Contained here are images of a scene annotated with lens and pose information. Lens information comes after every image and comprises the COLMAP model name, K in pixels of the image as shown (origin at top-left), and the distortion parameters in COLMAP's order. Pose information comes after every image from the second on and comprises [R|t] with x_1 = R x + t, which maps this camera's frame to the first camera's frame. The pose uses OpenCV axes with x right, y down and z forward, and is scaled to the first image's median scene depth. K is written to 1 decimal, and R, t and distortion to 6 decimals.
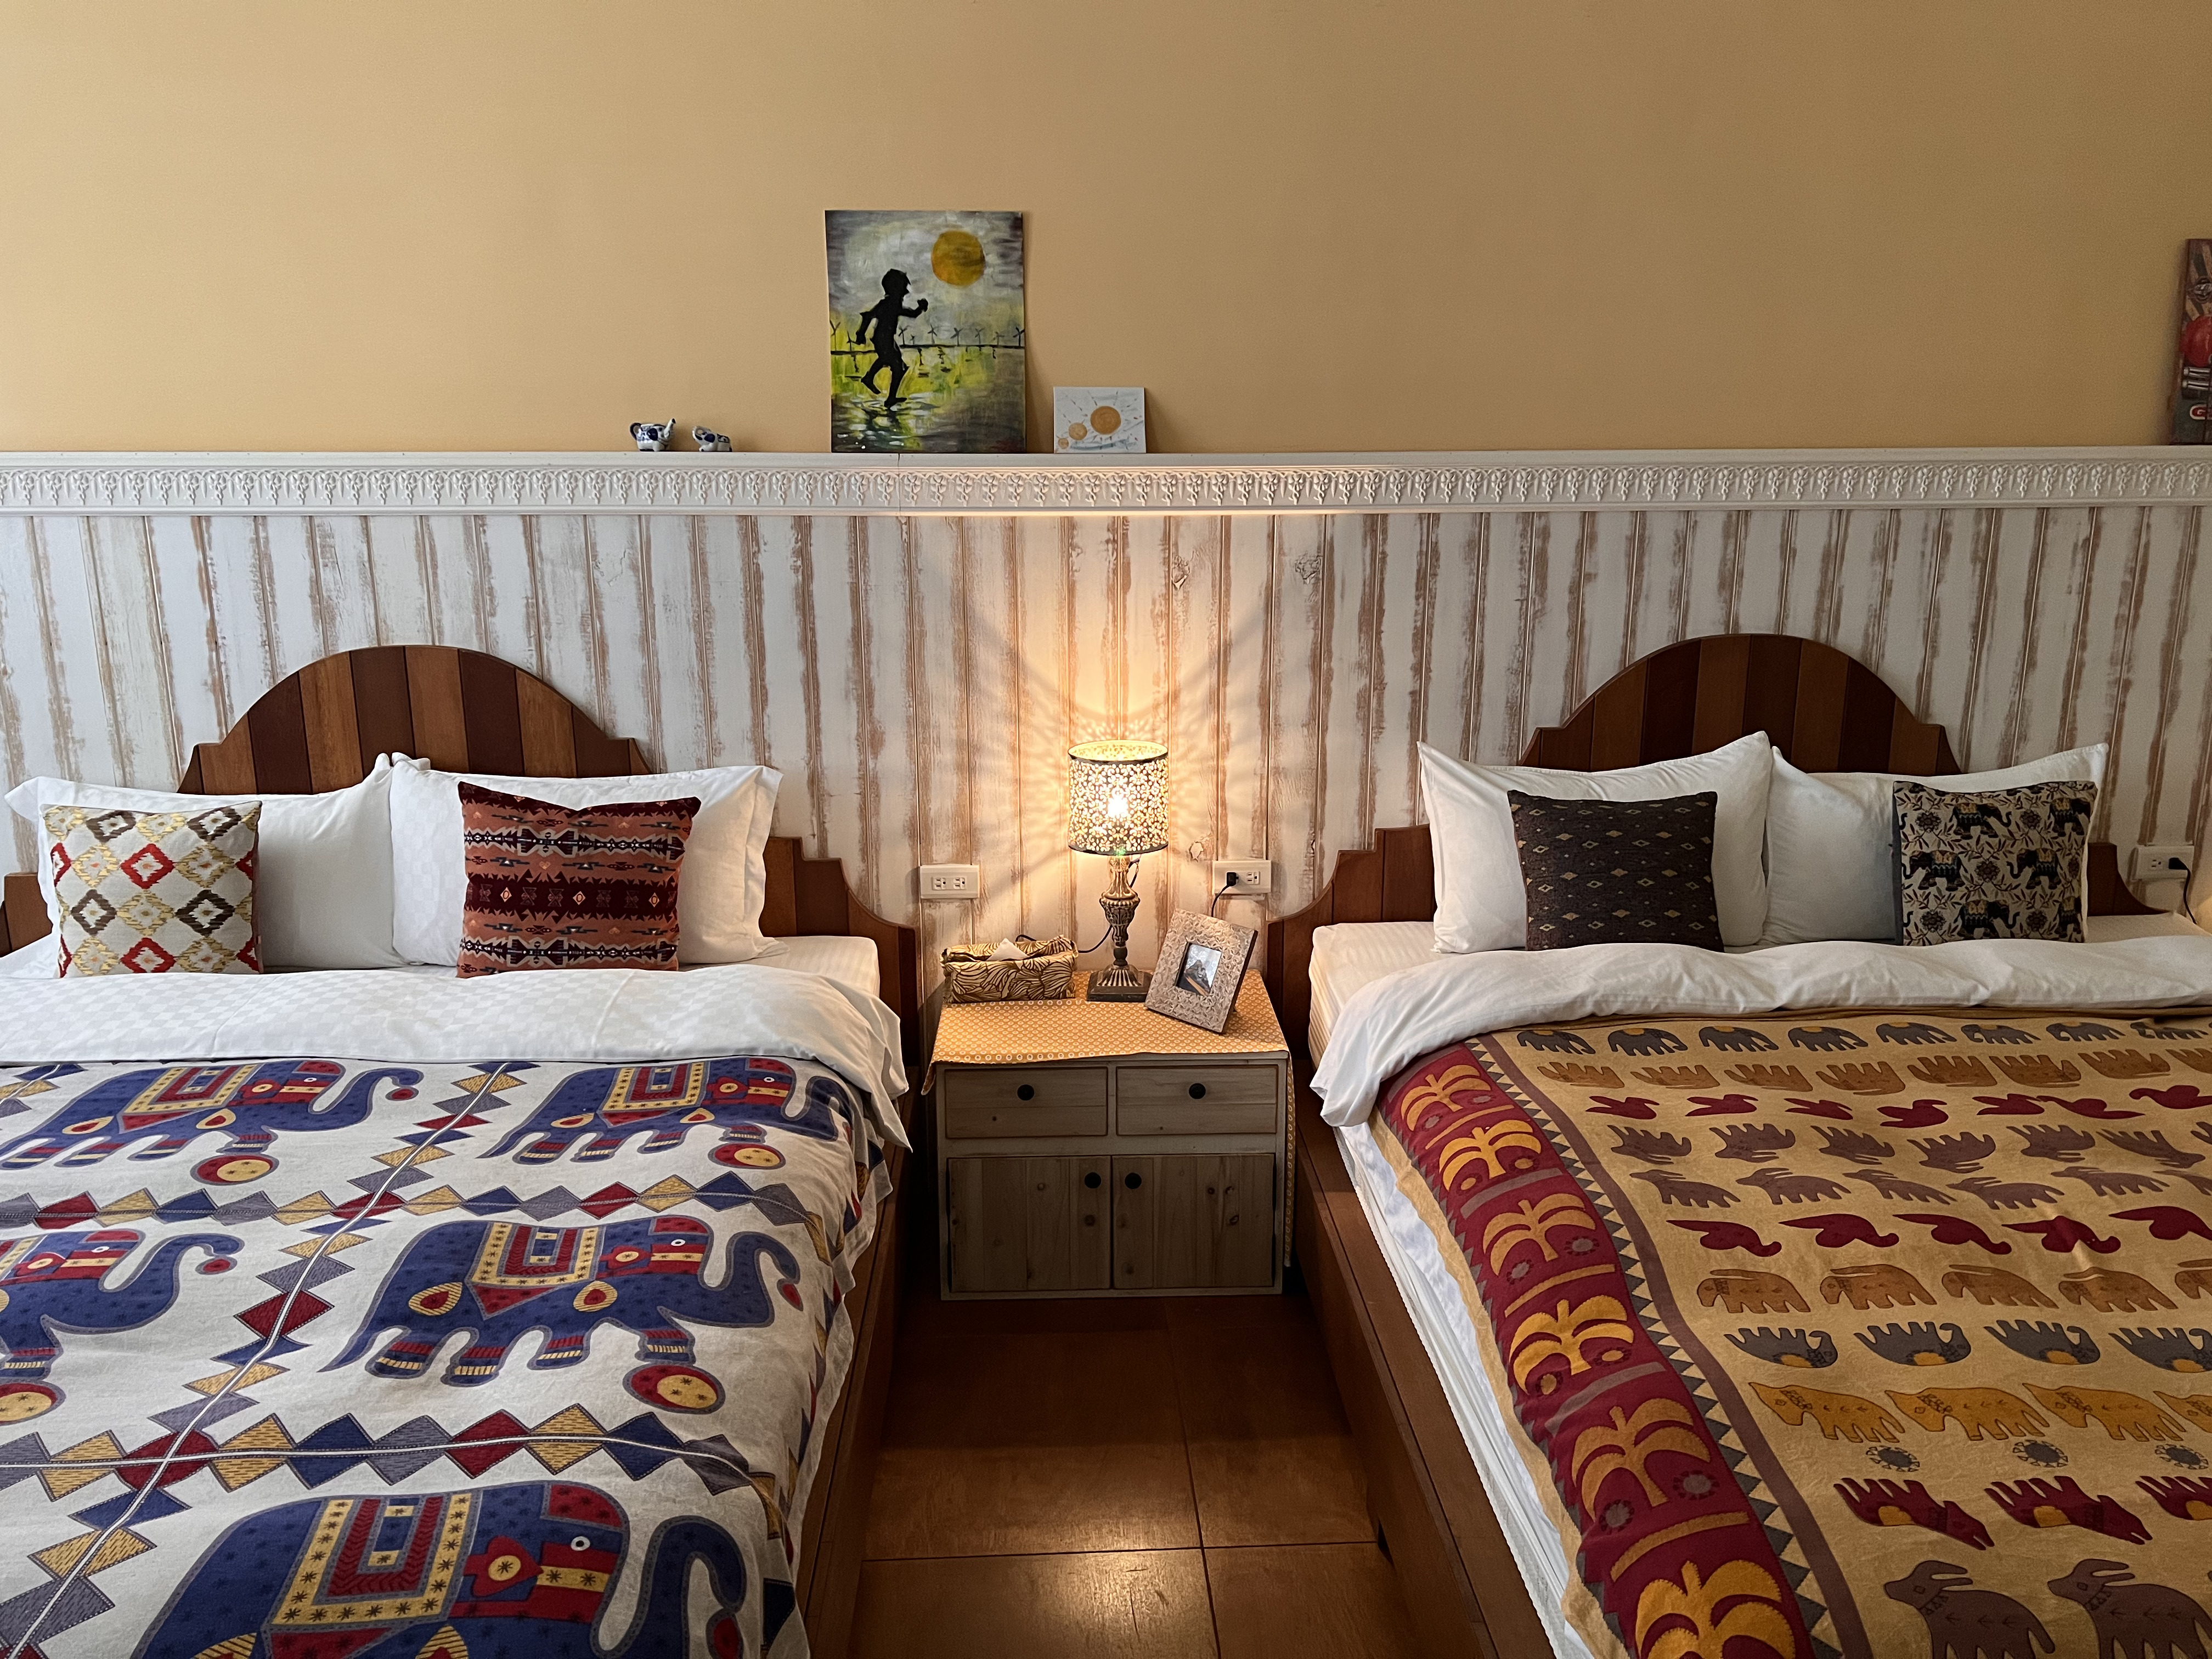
lens RADIAL K [[1670.9, 0, 1107.4], [0, 1670.9, 847.4], [0, 0, 1]] dist [0.084916, -0.125258]
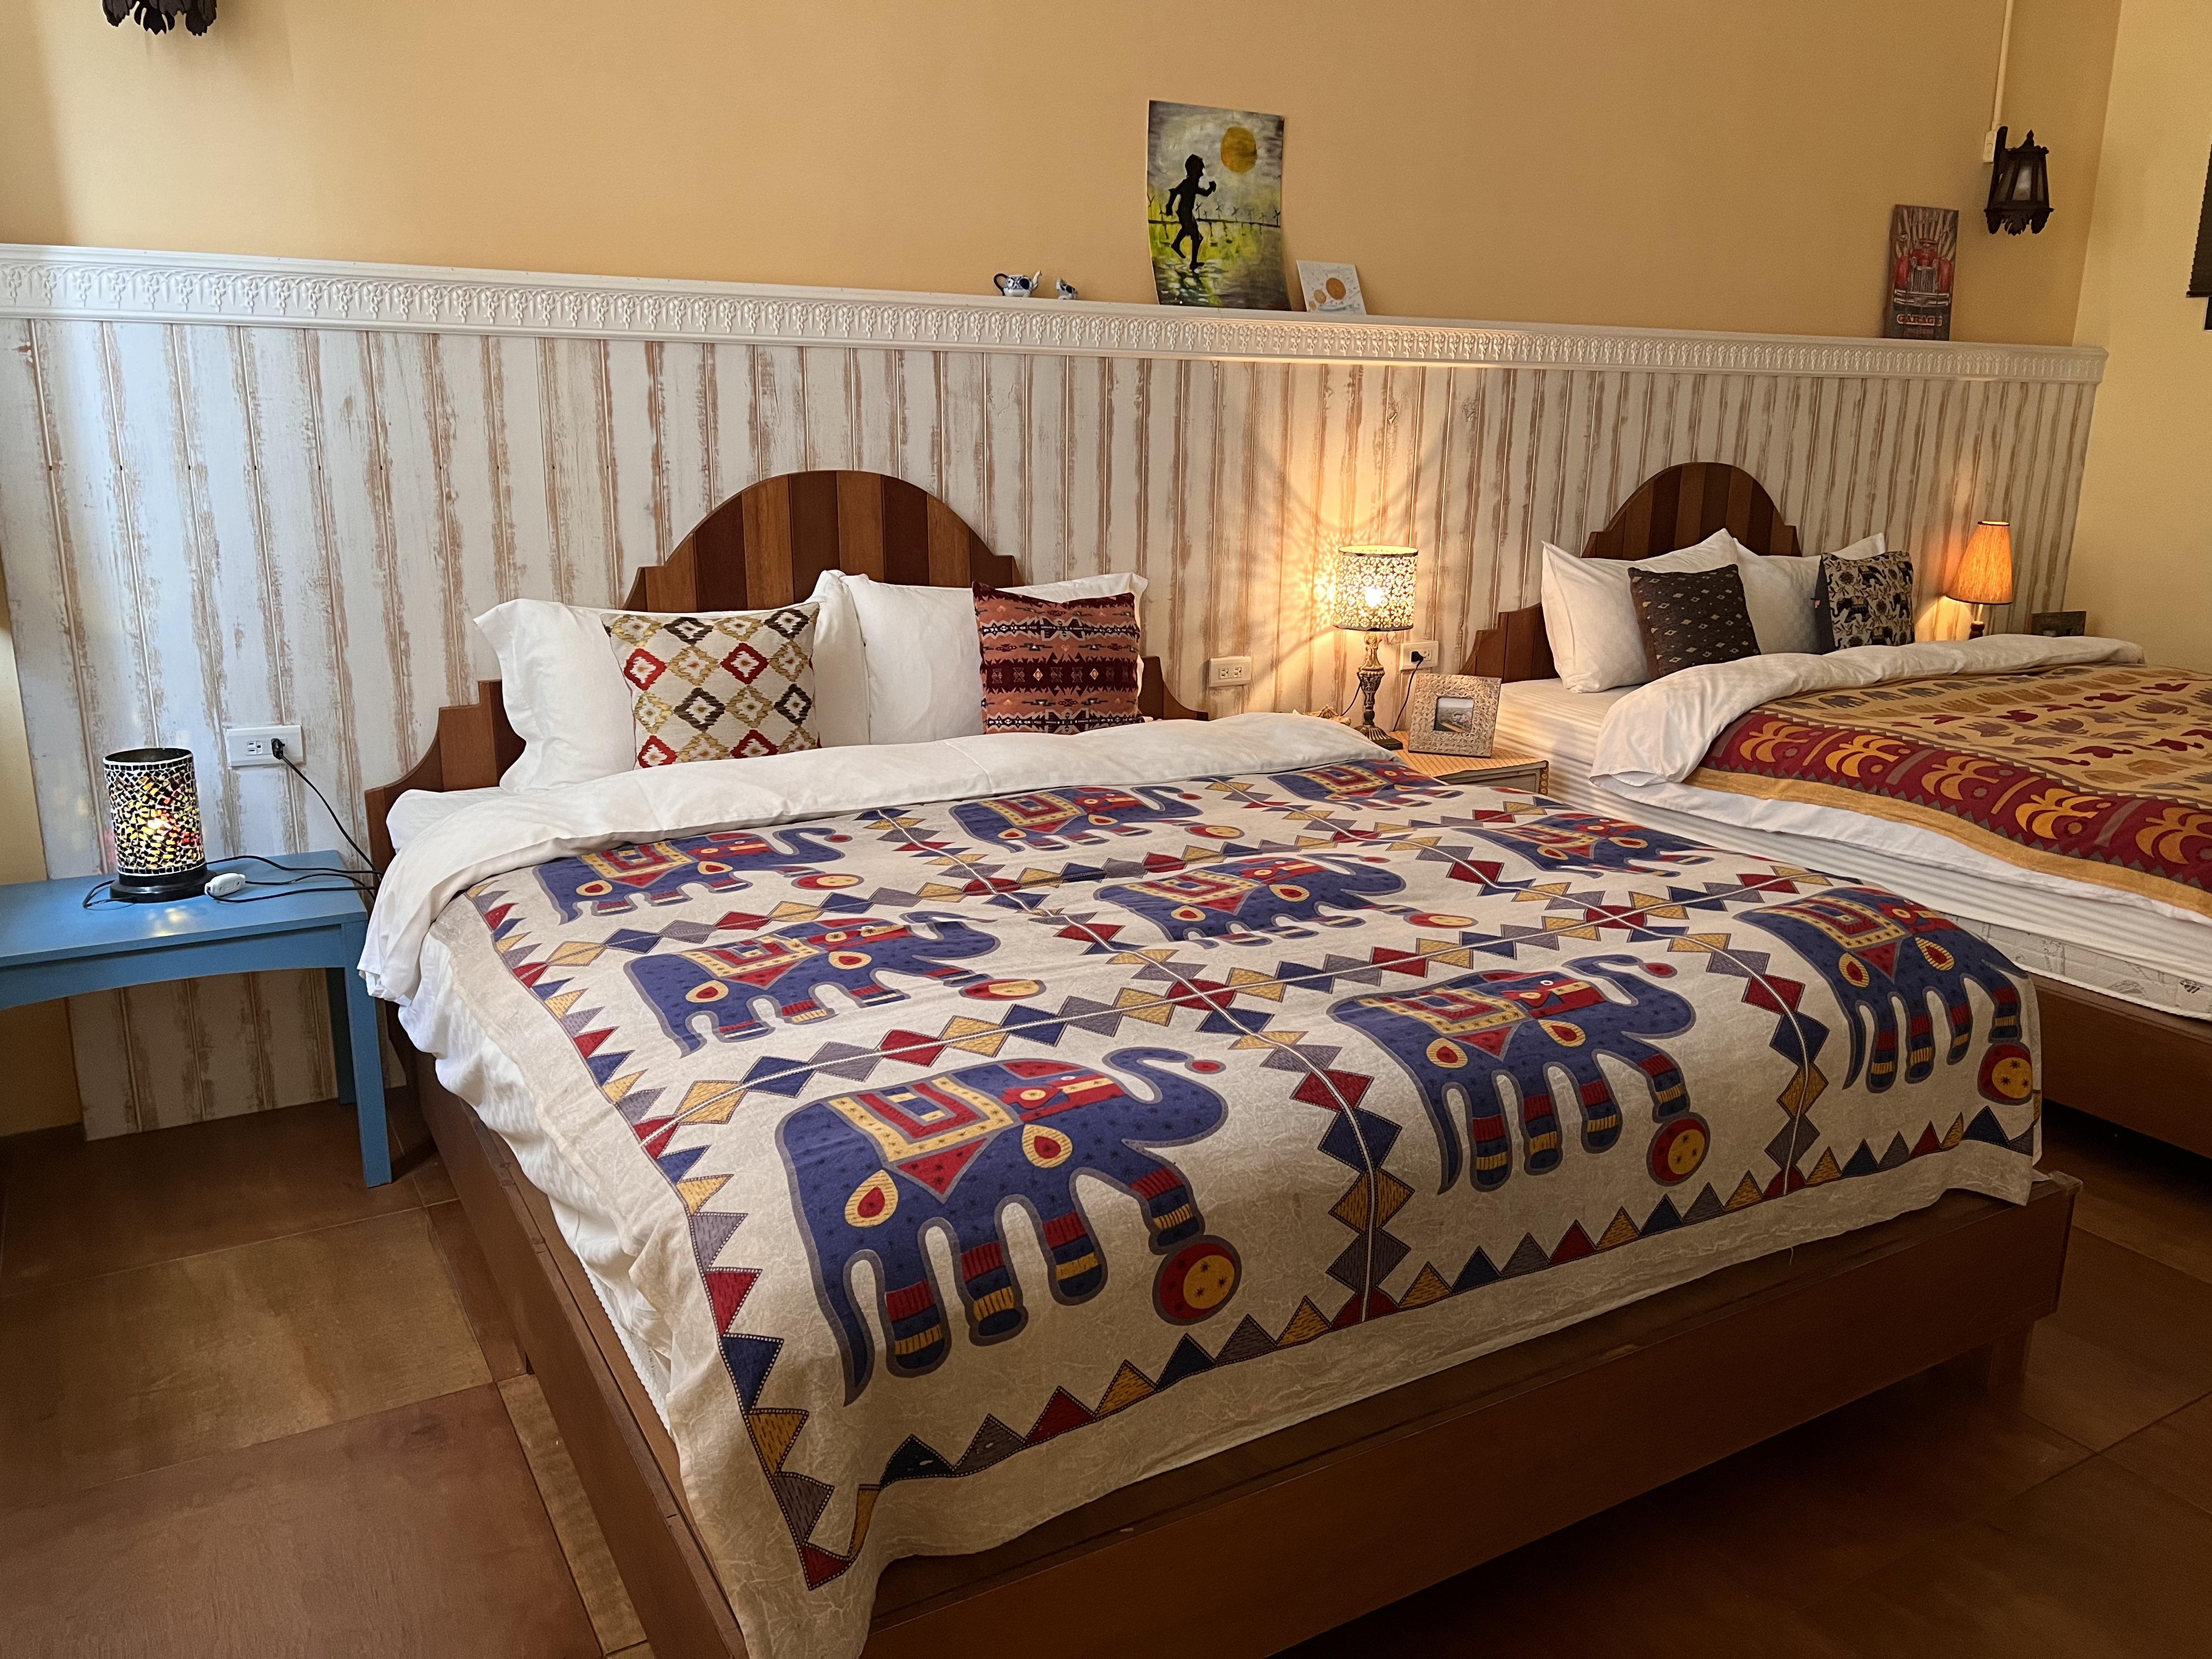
lens RADIAL K [[1686.3, 0, 1110.2], [0, 1686.3, 836.6], [0, 0, 1]] dist [0.156460, -0.411832]
pose [[0.882279, -0.100796, 0.459809, -0.784073], [0.099041, 0.994689, 0.028010, 0.101678], [-0.460190, 0.020827, 0.887576, -0.049466]]
